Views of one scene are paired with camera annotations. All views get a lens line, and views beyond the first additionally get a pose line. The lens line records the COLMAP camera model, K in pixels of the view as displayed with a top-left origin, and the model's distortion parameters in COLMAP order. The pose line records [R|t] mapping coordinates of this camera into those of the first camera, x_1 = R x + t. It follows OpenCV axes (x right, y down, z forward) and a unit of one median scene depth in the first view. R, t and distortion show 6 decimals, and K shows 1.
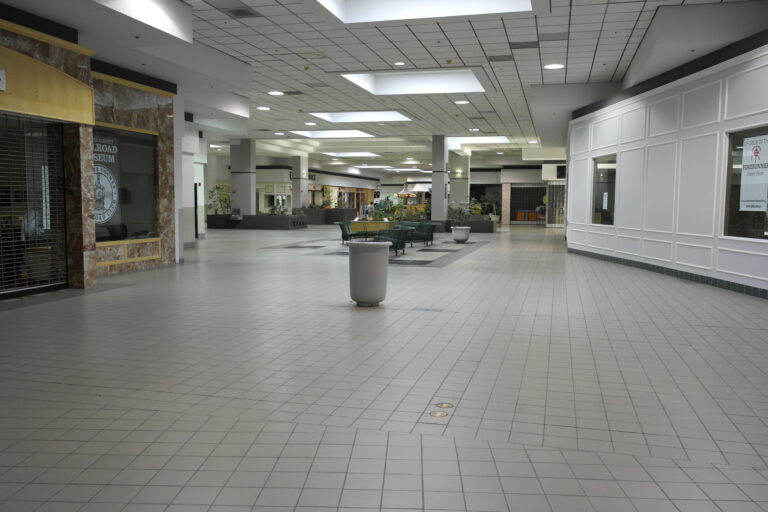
lens RADIAL K [[670.0, 0, 383.0], [0, 670.0, 256.6], [0, 0, 1]] dist [-0.002010, -0.011937]
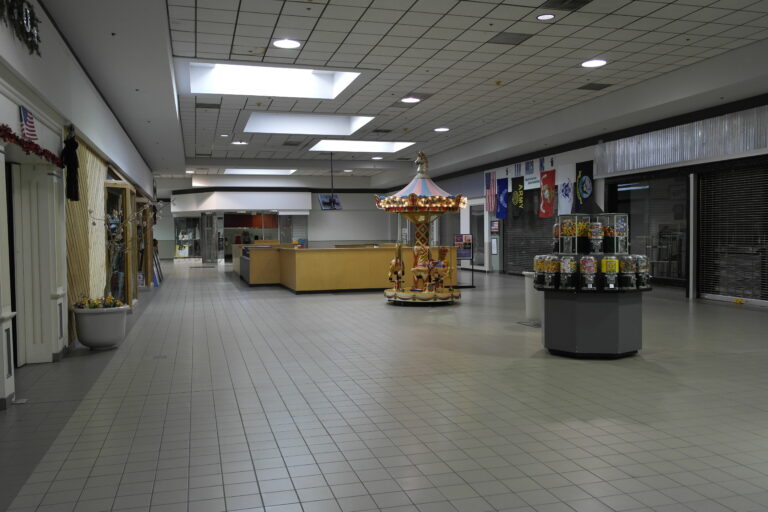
lens RADIAL K [[670.0, 0, 378.3], [0, 670.0, 256.2], [0, 0, 1]] dist [-0.002010, -0.011937]
pose [[0.851399, -0.031113, 0.523595, -0.090733], [0.058775, 0.997611, -0.036293, -0.062116], [-0.521215, 0.061674, 0.851194, 0.748360]]
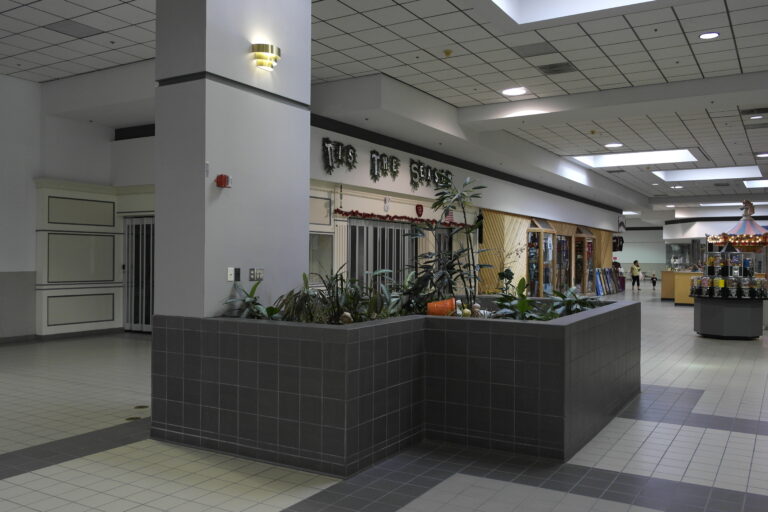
lens RADIAL K [[670.0, 0, 382.2], [0, 670.0, 256.4], [0, 0, 1]] dist [-0.002010, -0.011937]
pose [[0.969631, 0.000979, -0.244572, -0.053127], [-0.022318, 0.996174, -0.084495, -0.052733], [0.243553, 0.087387, 0.965943, 0.630206]]
